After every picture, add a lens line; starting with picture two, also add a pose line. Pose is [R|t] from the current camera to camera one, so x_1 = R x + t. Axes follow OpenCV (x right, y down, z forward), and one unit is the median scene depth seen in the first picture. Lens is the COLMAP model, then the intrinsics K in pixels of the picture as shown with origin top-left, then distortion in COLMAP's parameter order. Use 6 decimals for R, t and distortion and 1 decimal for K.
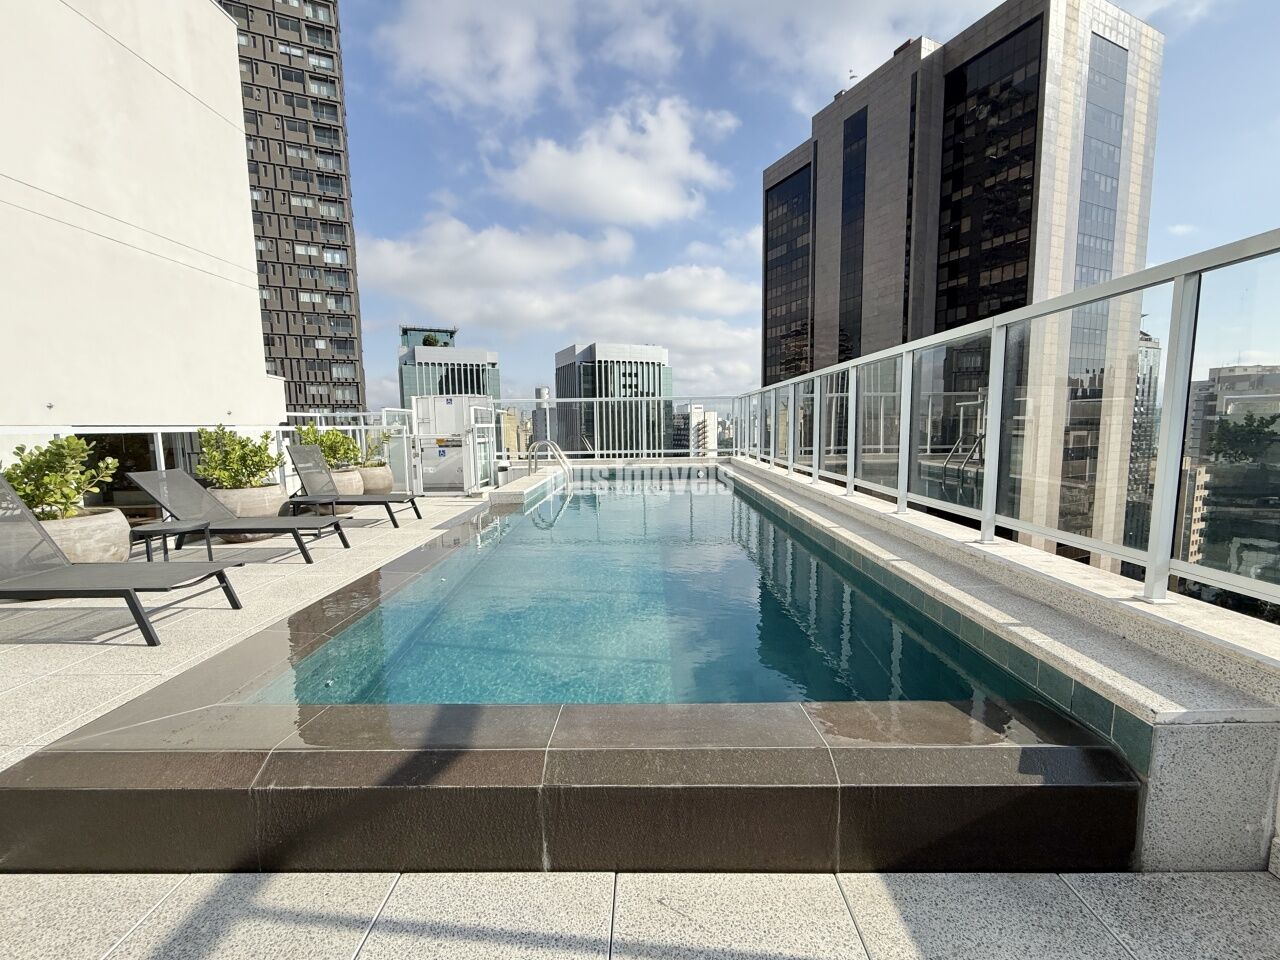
lens RADIAL K [[513.2, 0, 626.9], [0, 513.2, 481.9], [0, 0, 1]] dist [0.001934, -0.000192]
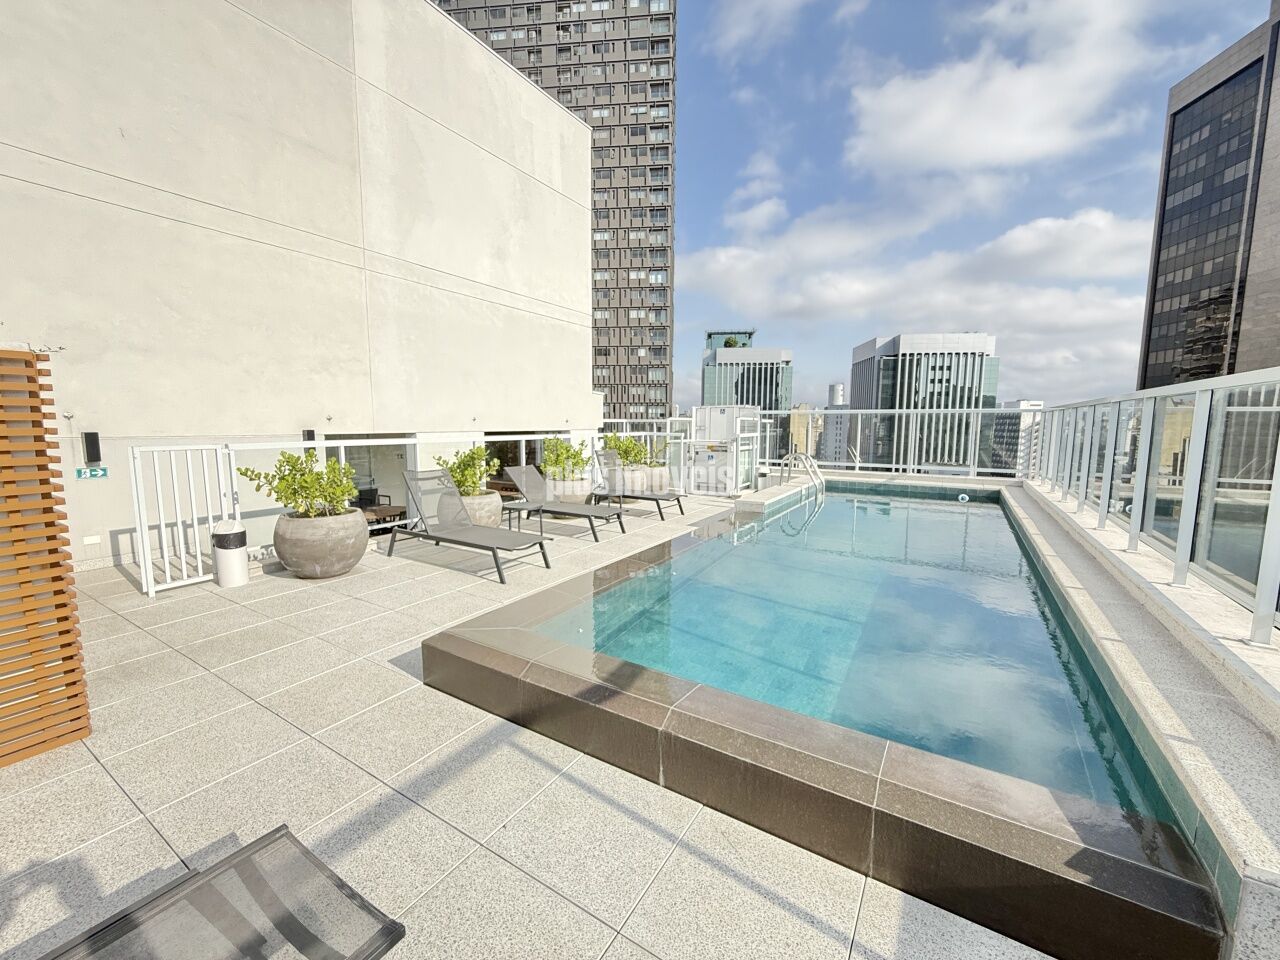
lens RADIAL K [[513.2, 0, 648.7], [0, 513.2, 477.4], [0, 0, 1]] dist [0.001934, -0.000192]
pose [[0.862248, 0.076929, -0.500610, 0.096608], [-0.071337, 0.996991, 0.030338, -0.036194], [0.501437, 0.009553, 0.865141, -0.063678]]
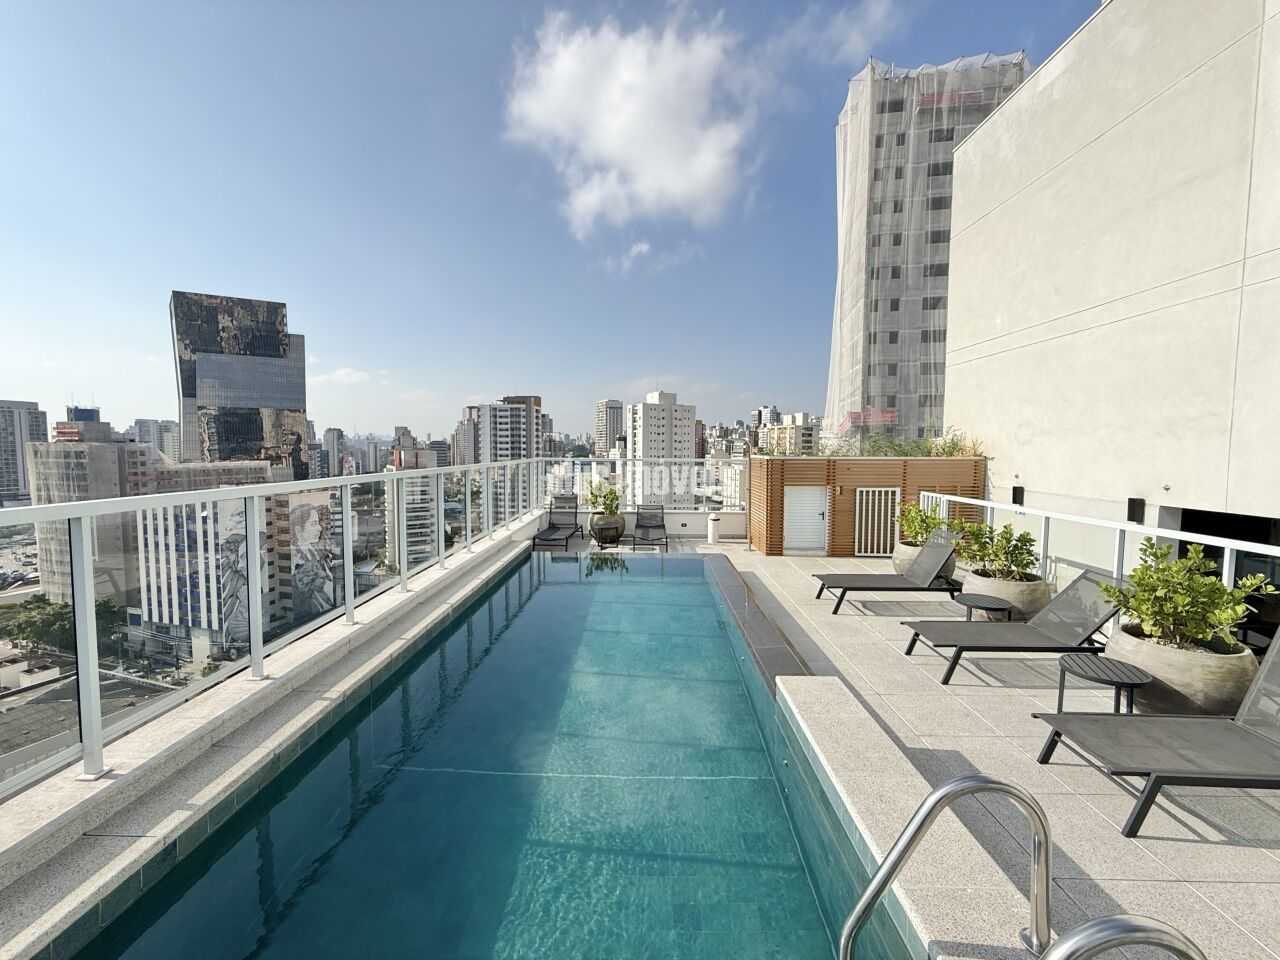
lens RADIAL K [[513.2, 0, 637.4], [0, 513.2, 480.2], [0, 0, 1]] dist [0.001934, -0.000192]
pose [[-0.999577, 0.018987, 0.022047, -0.059774], [0.022364, 0.986086, 0.164724, -0.225515], [-0.018612, 0.165147, -0.986093, 1.187249]]
